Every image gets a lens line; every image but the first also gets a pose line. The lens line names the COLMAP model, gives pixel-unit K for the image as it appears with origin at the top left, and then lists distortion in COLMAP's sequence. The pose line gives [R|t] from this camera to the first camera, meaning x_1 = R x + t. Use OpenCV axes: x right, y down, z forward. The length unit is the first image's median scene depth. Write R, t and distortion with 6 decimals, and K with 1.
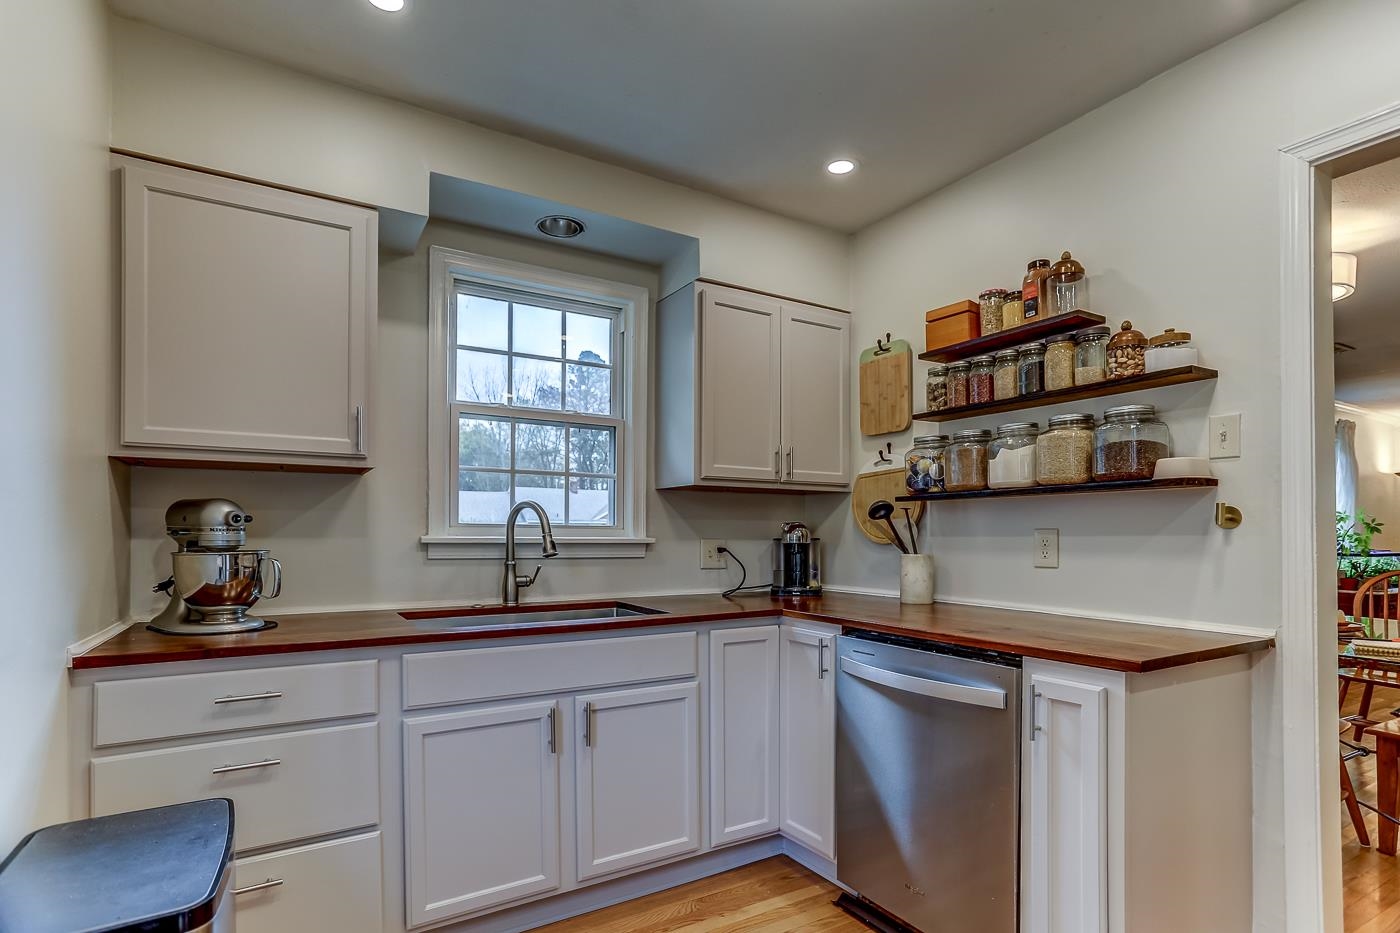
lens RADIAL K [[686.5, 0, 677.3], [0, 686.5, 528.9], [0, 0, 1]] dist [-0.026206, 0.014730]
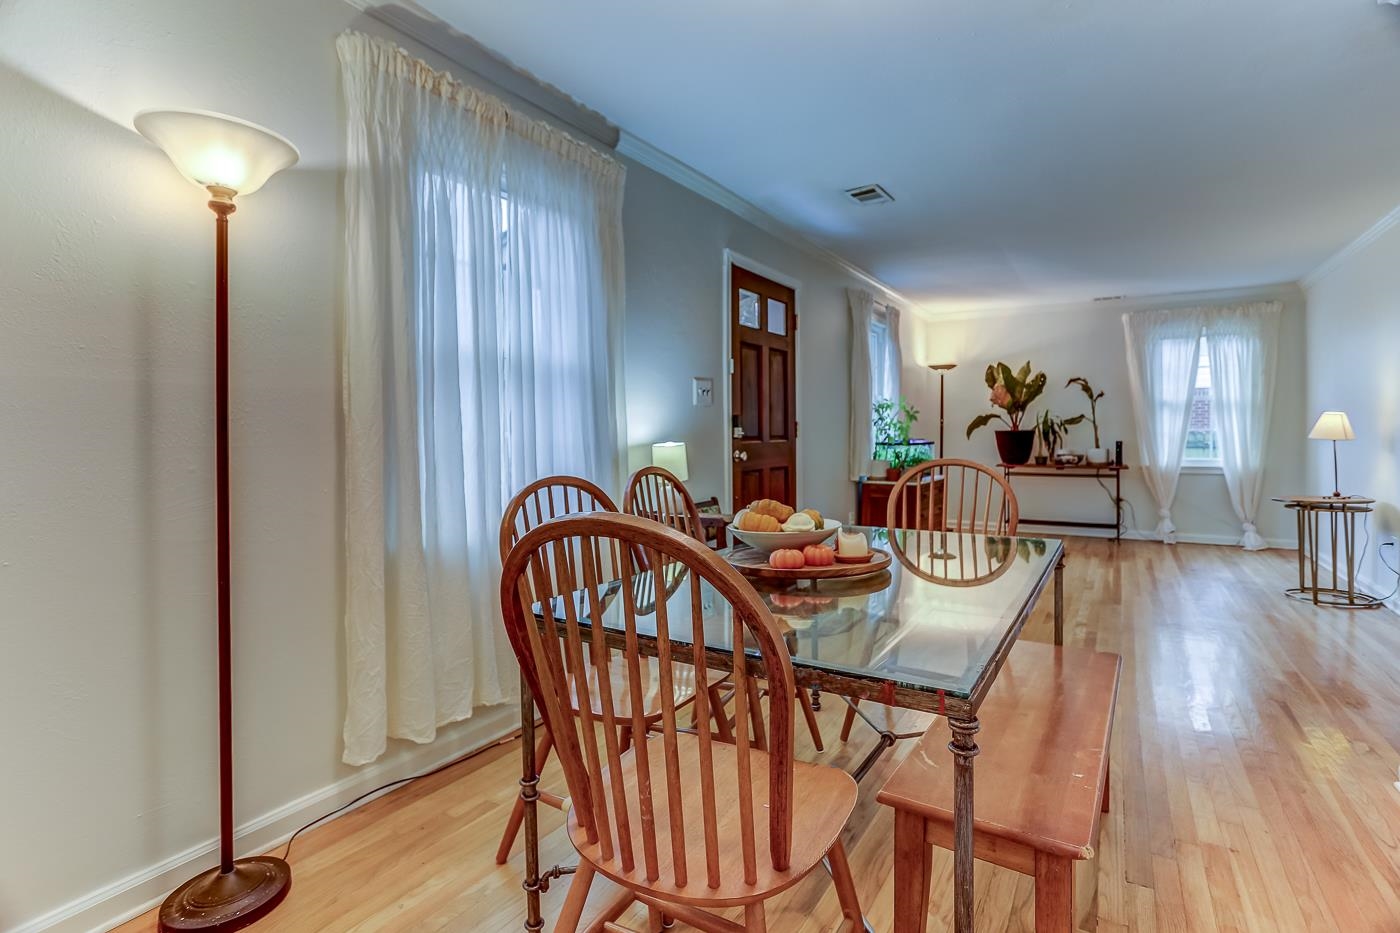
lens RADIAL K [[686.5, 0, 719.7], [0, 686.5, 448.0], [0, 0, 1]] dist [-0.026206, 0.014730]
pose [[0.869048, -0.014347, 0.494520, 0.298654], [0.002437, 0.999691, 0.024720, 0.019260], [-0.494722, -0.020278, 0.868815, 0.281360]]
